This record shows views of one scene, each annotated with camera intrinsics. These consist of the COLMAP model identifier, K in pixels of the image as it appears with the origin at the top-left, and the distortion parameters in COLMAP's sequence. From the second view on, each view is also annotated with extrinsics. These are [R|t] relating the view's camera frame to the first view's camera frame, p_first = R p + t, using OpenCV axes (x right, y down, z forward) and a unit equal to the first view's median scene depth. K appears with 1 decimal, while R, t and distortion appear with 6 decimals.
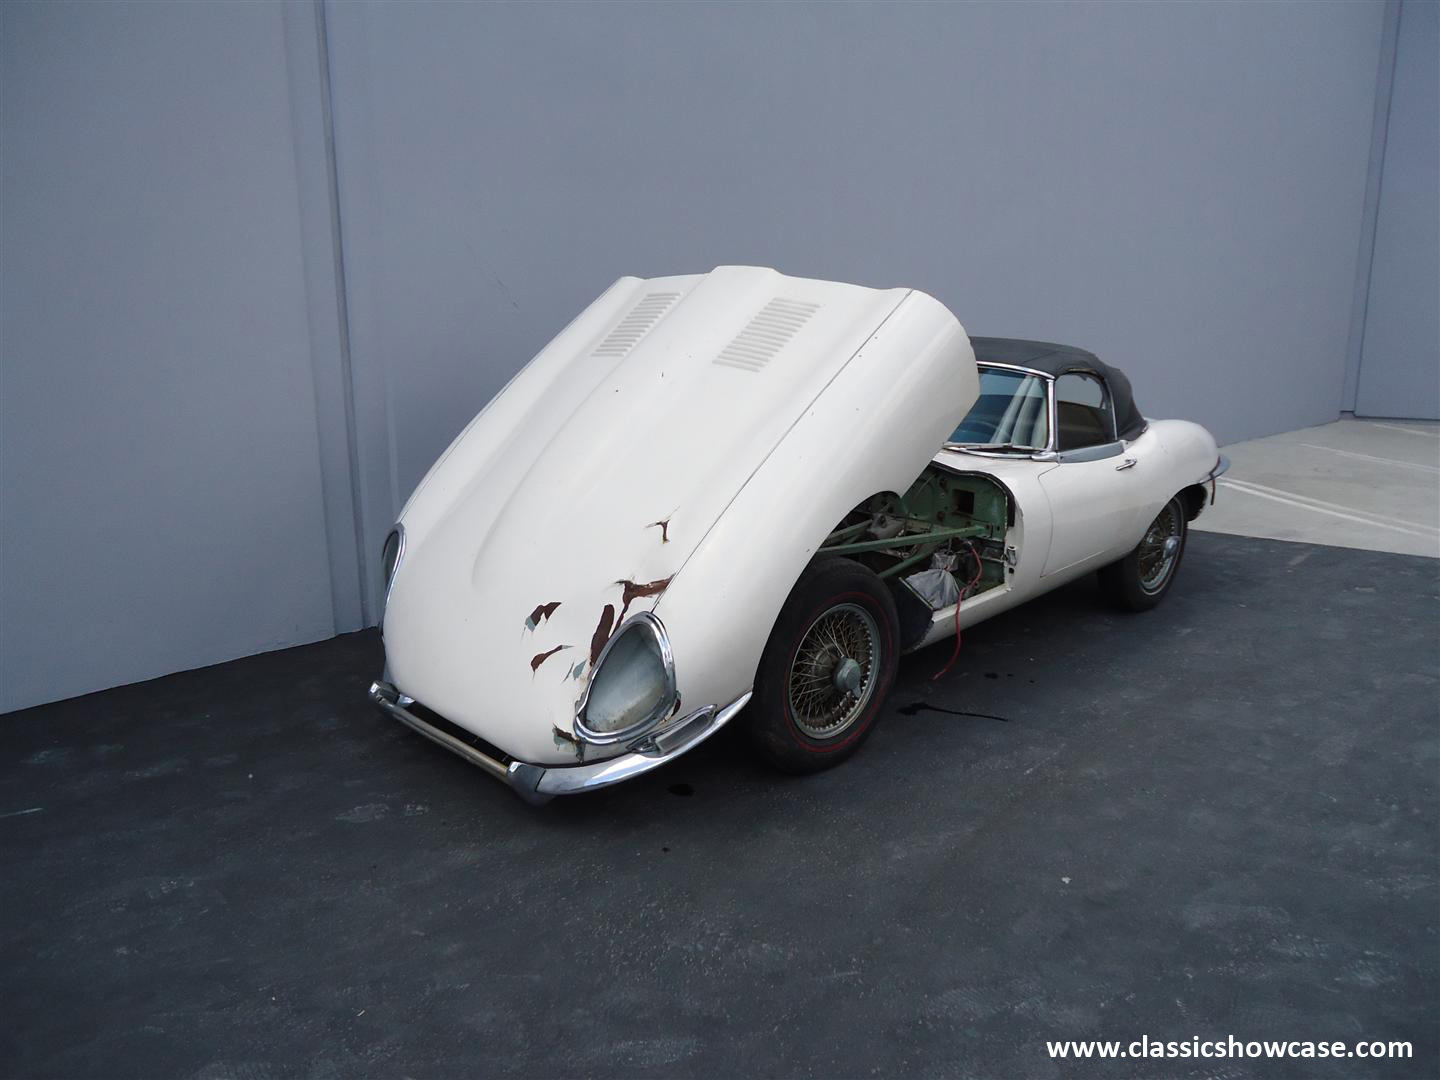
lens RADIAL K [[1047.0, 0, 719.5], [0, 1047.0, 541.5], [0, 0, 1]] dist [-0.004906, 0.004429]
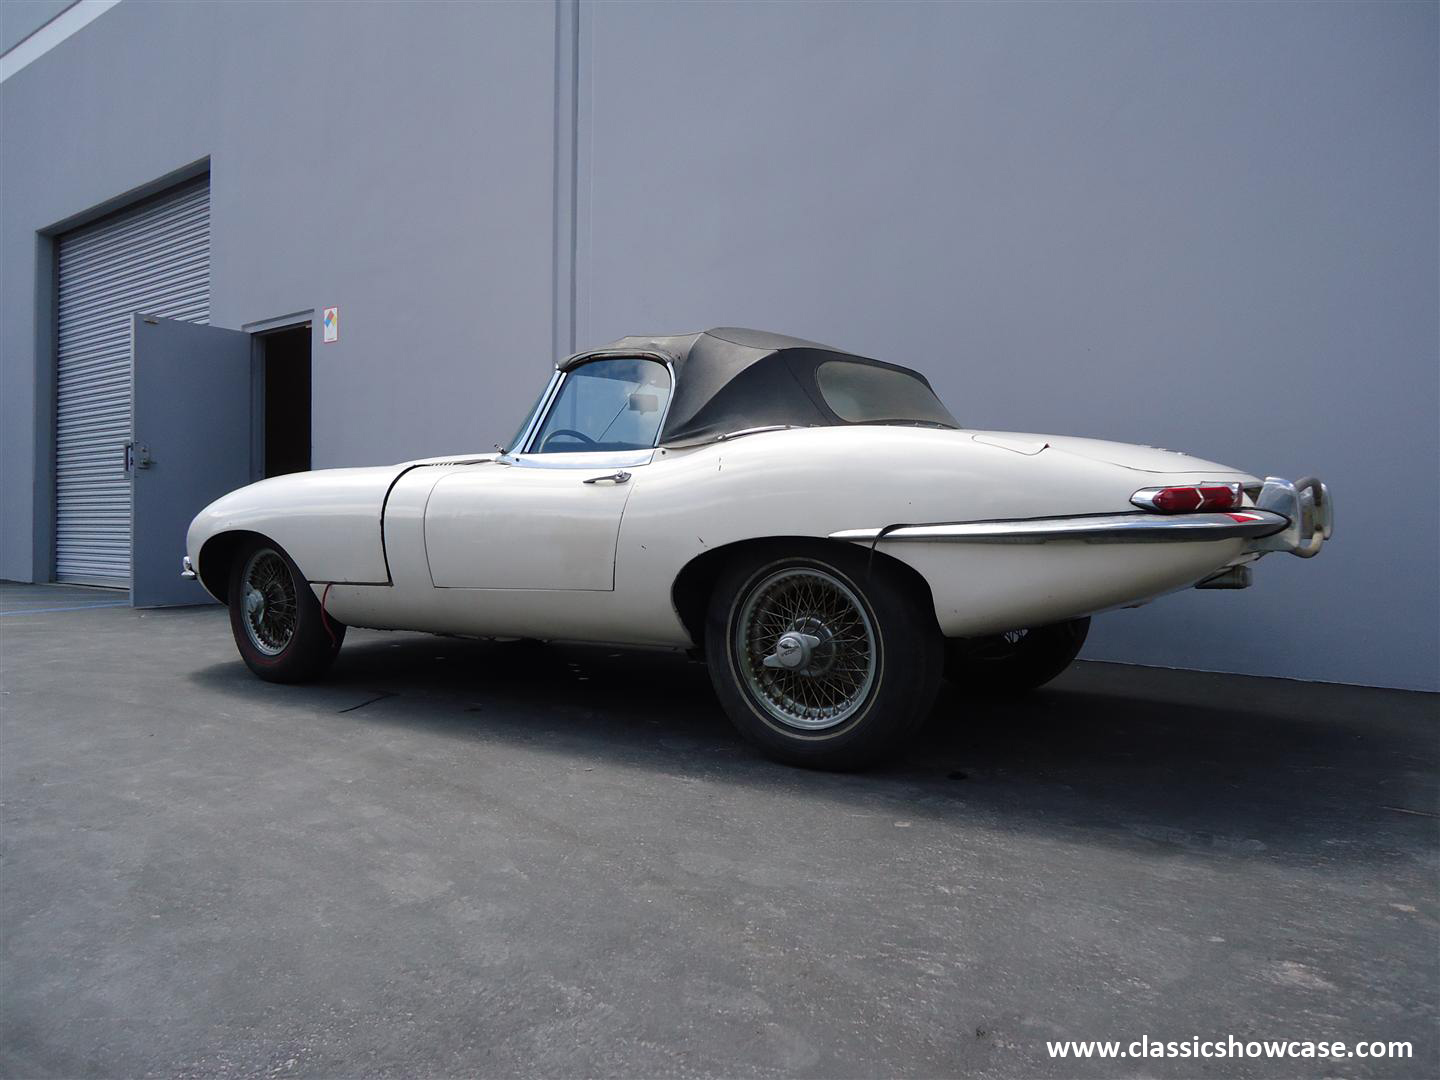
lens RADIAL K [[1047.0, 0, 727.3], [0, 1047.0, 543.6], [0, 0, 1]] dist [-0.004906, 0.004429]
pose [[0.154768, 0.018094, -0.987785, 1.574700], [-0.220358, 0.975277, -0.016661, -0.053144], [0.963062, 0.220245, 0.154929, 1.419017]]
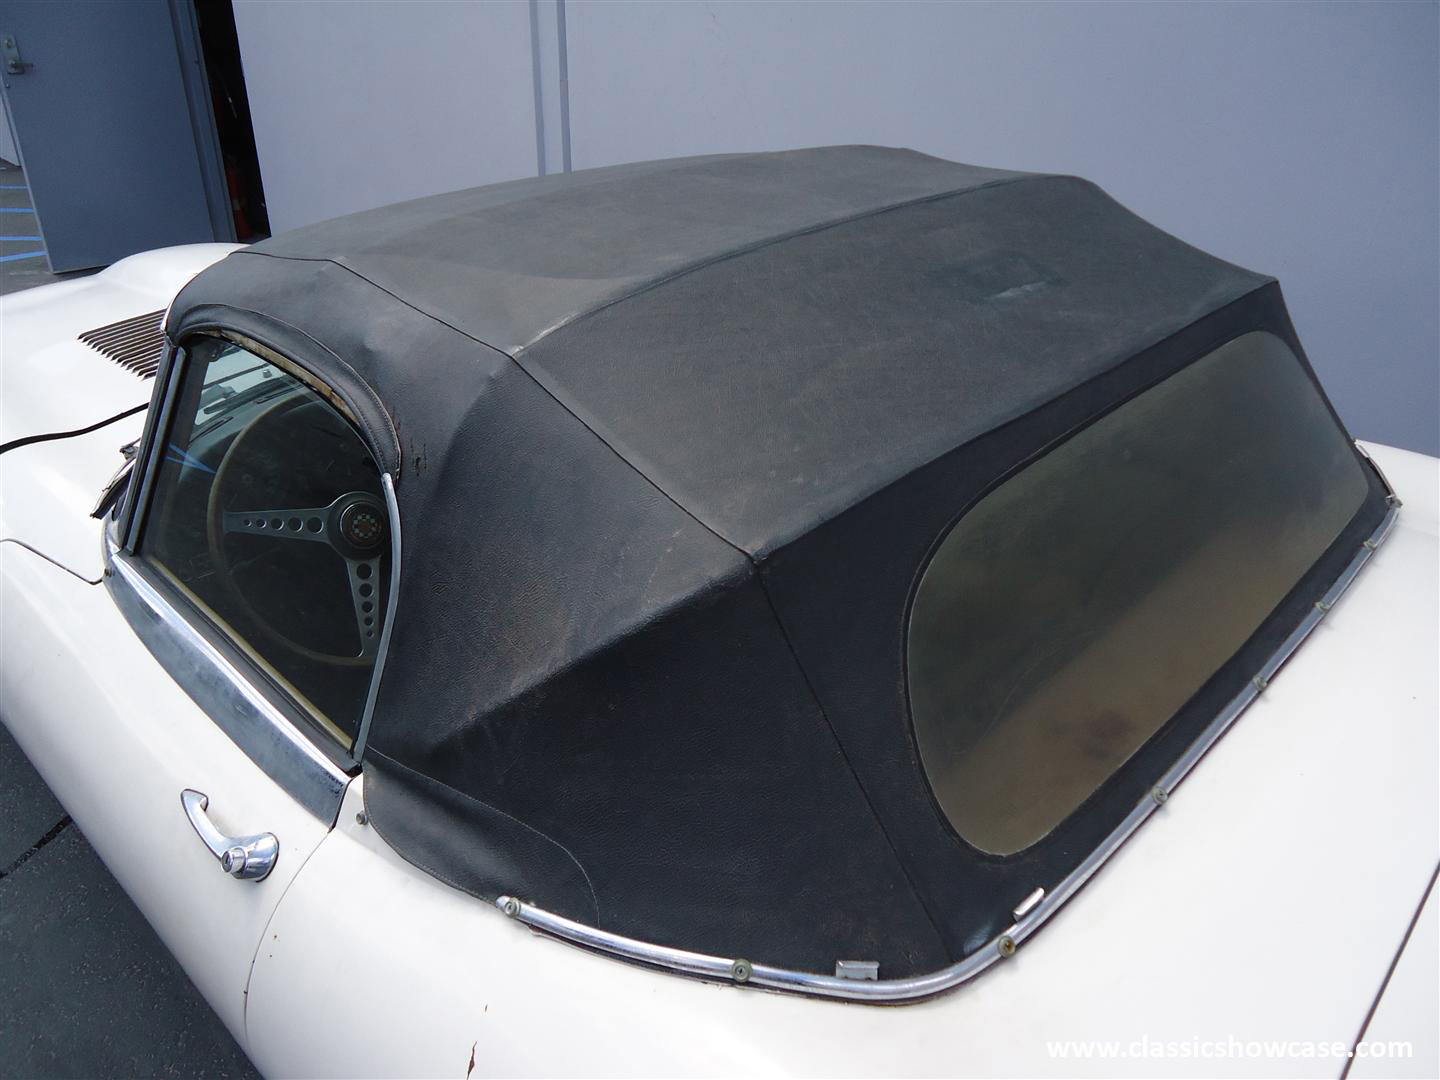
lens RADIAL K [[1047.0, 0, 728.9], [0, 1047.0, 549.2], [0, 0, 1]] dist [-0.004906, 0.004429]
pose [[0.010303, 0.469728, -0.882751, 0.812036], [-0.238094, 0.858560, 0.454076, -0.366913], [0.971188, 0.205499, 0.120685, 1.544920]]
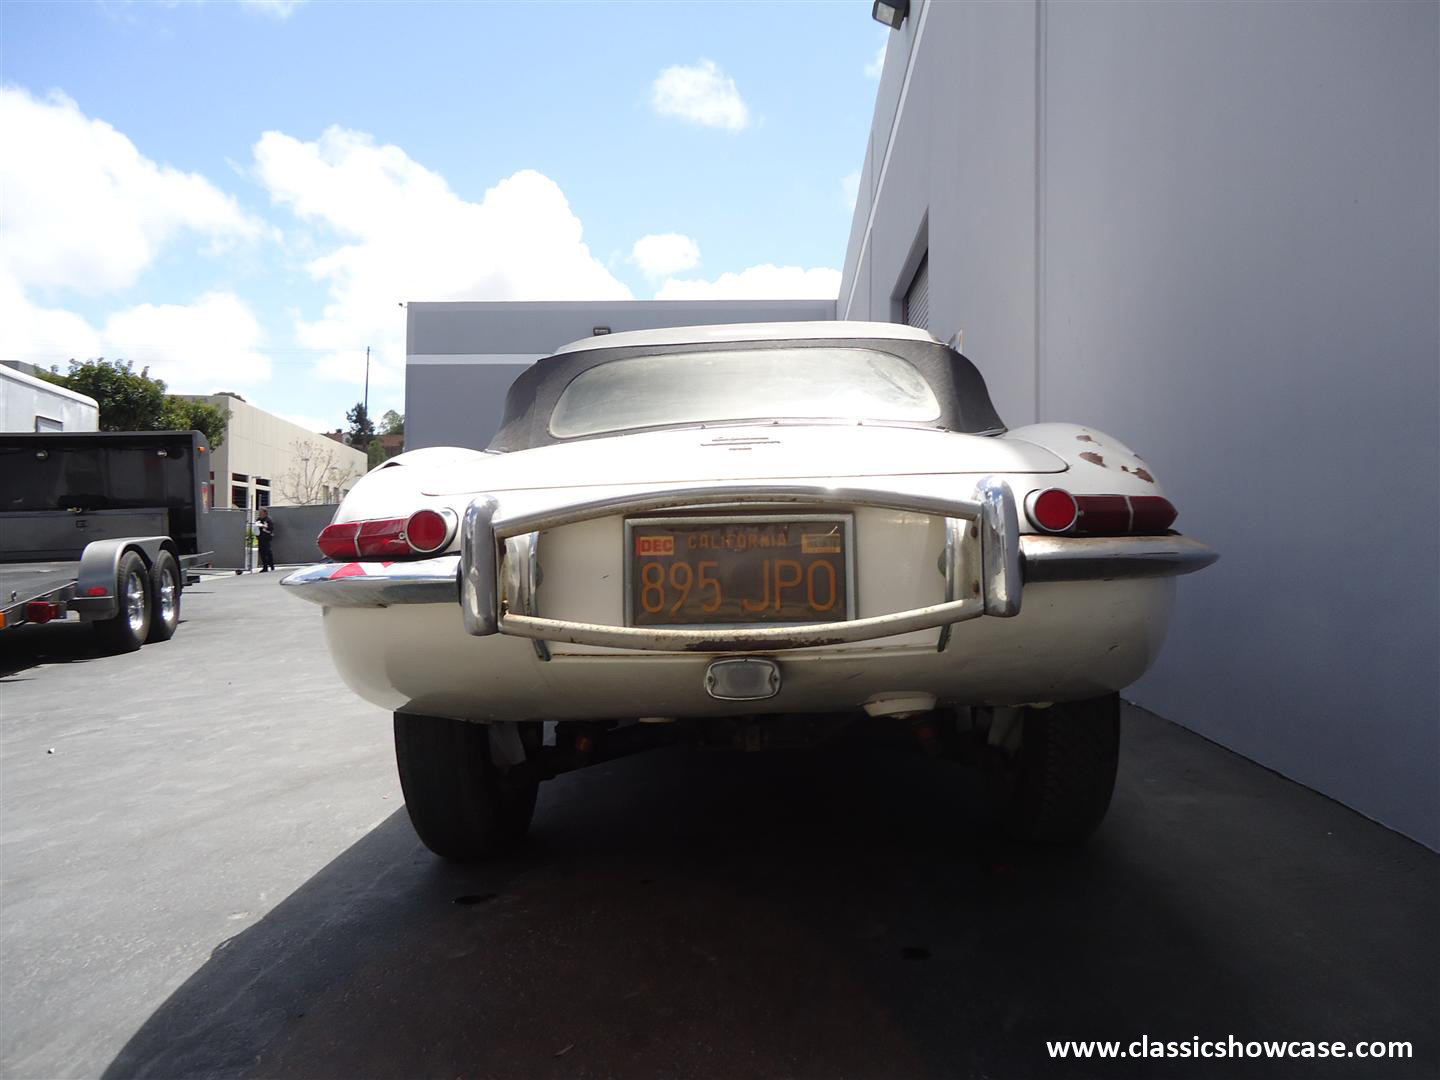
lens RADIAL K [[1047.0, 0, 722.1], [0, 1047.0, 540.4], [0, 0, 1]] dist [-0.004906, 0.004429]
pose [[-0.736493, 0.006761, -0.676411, 1.071118], [-0.142608, 0.975924, 0.165031, -0.278378], [0.661242, 0.218006, -0.717797, 2.323731]]
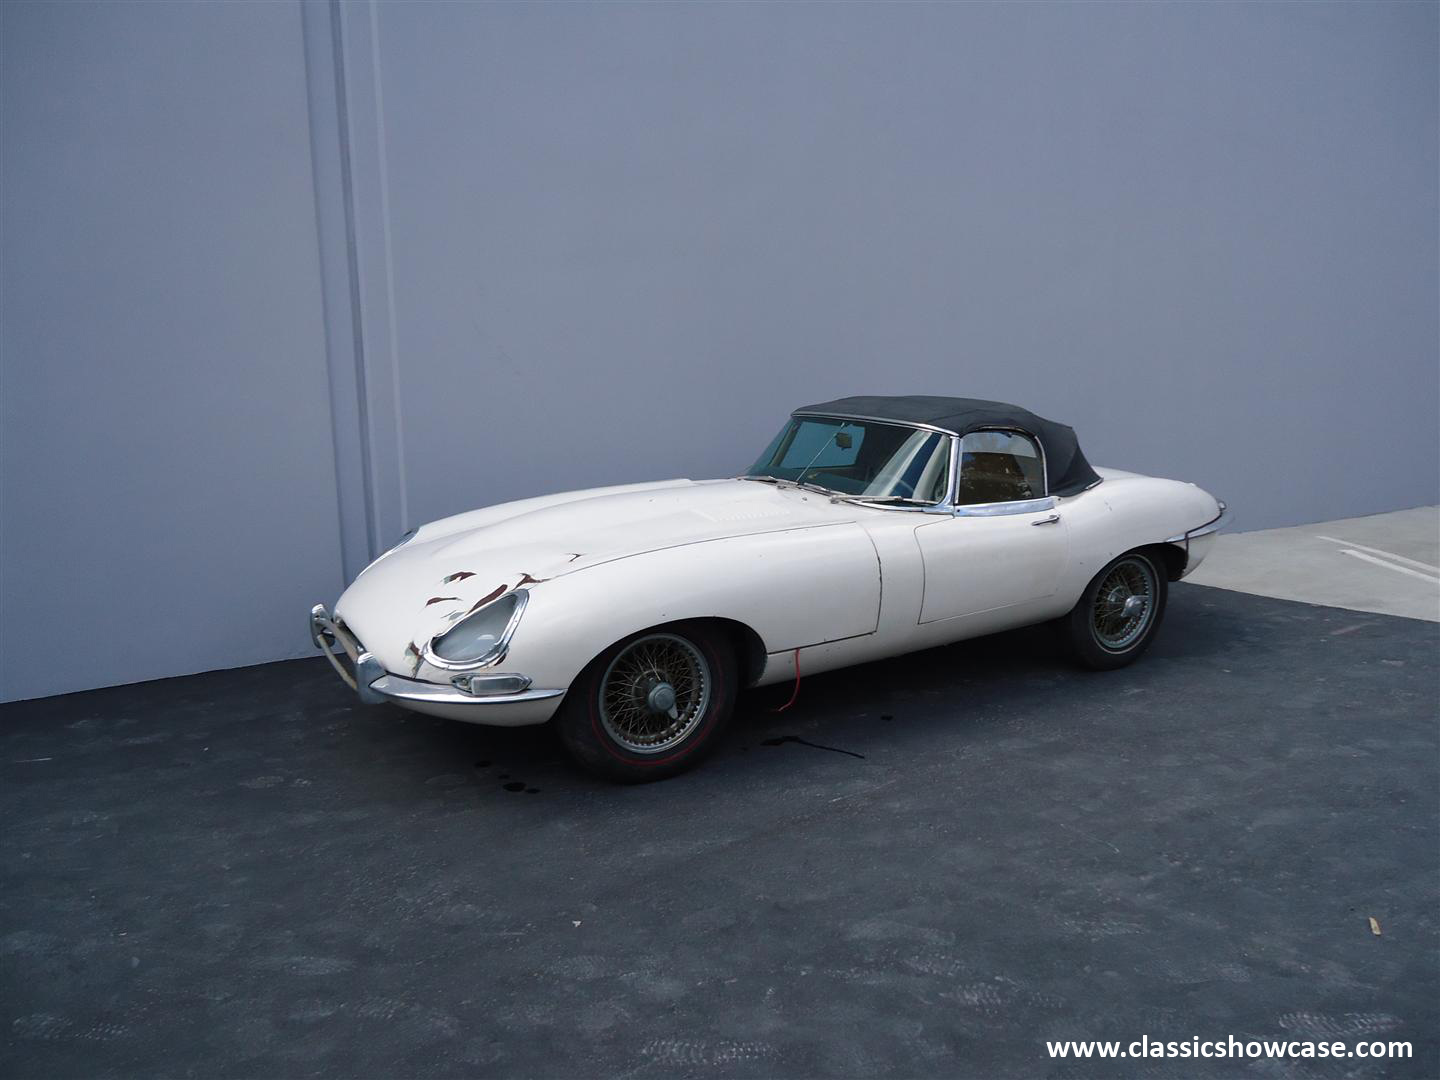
lens RADIAL K [[1047.0, 0, 719.1], [0, 1047.0, 543.2], [0, 0, 1]] dist [-0.004906, 0.004429]
pose [[0.969007, 0.024706, -0.245796, 0.479006], [-0.038347, 0.997969, -0.050869, 0.018660], [0.244040, 0.058718, 0.967986, -0.085788]]
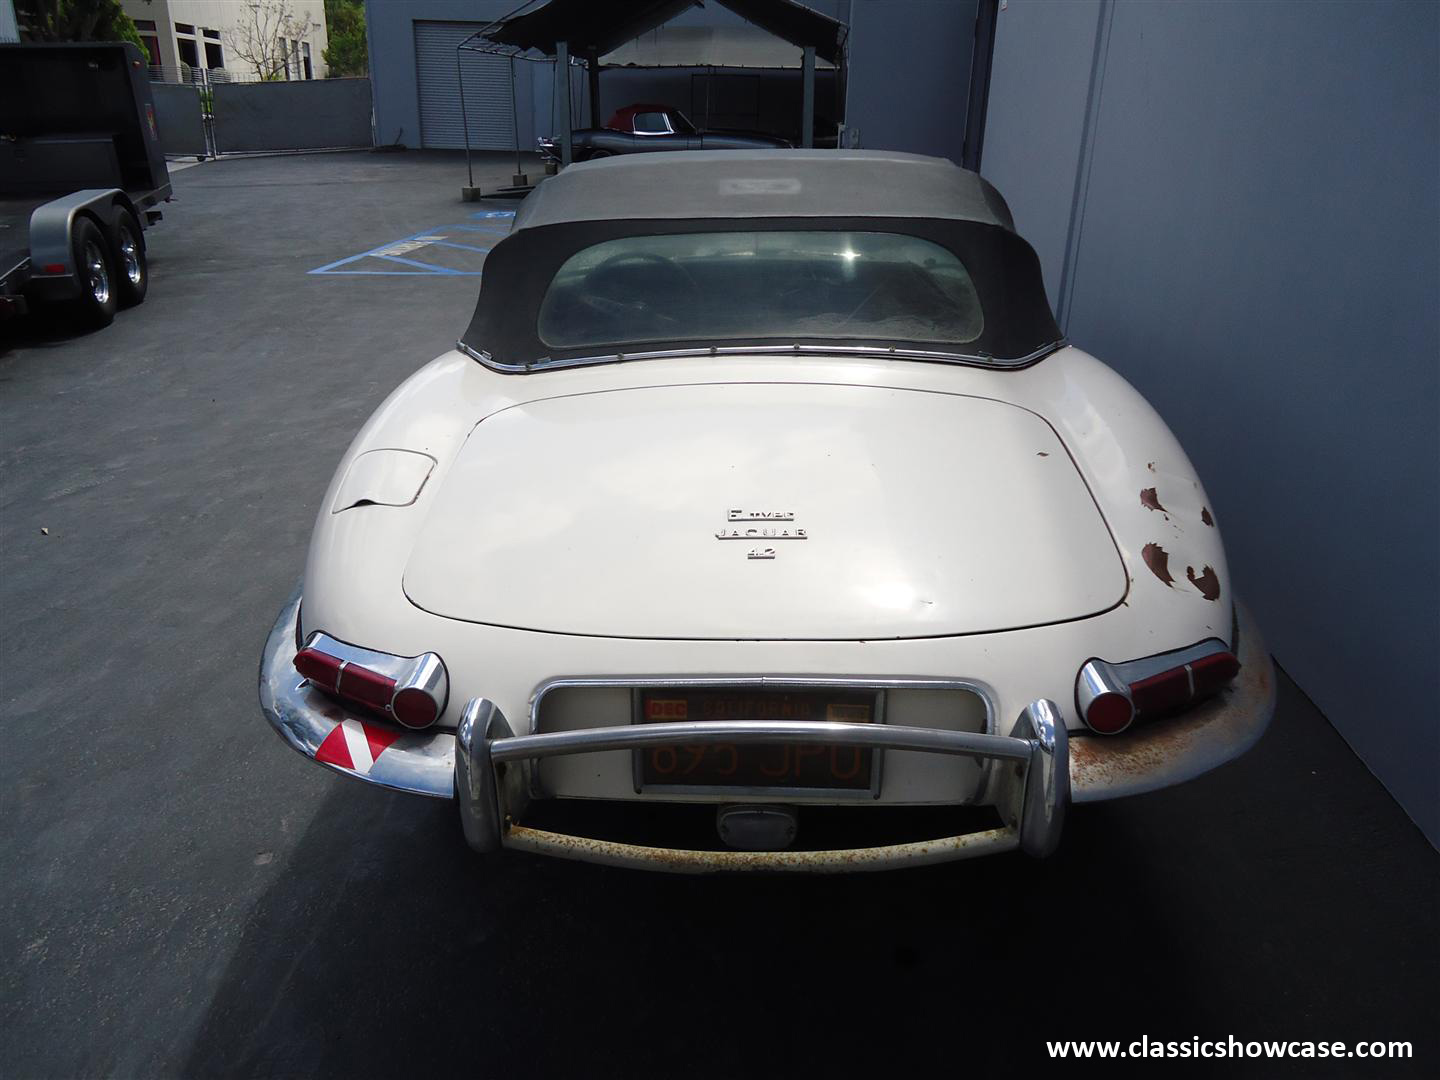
lens RADIAL K [[1047.0, 0, 721.3], [0, 1047.0, 535.1], [0, 0, 1]] dist [-0.004906, 0.004429]
pose [[-0.735560, 0.249506, -0.629840, 1.011335], [-0.164034, 0.836449, 0.522921, -0.484454], [0.657301, 0.487955, -0.574330, 2.192394]]
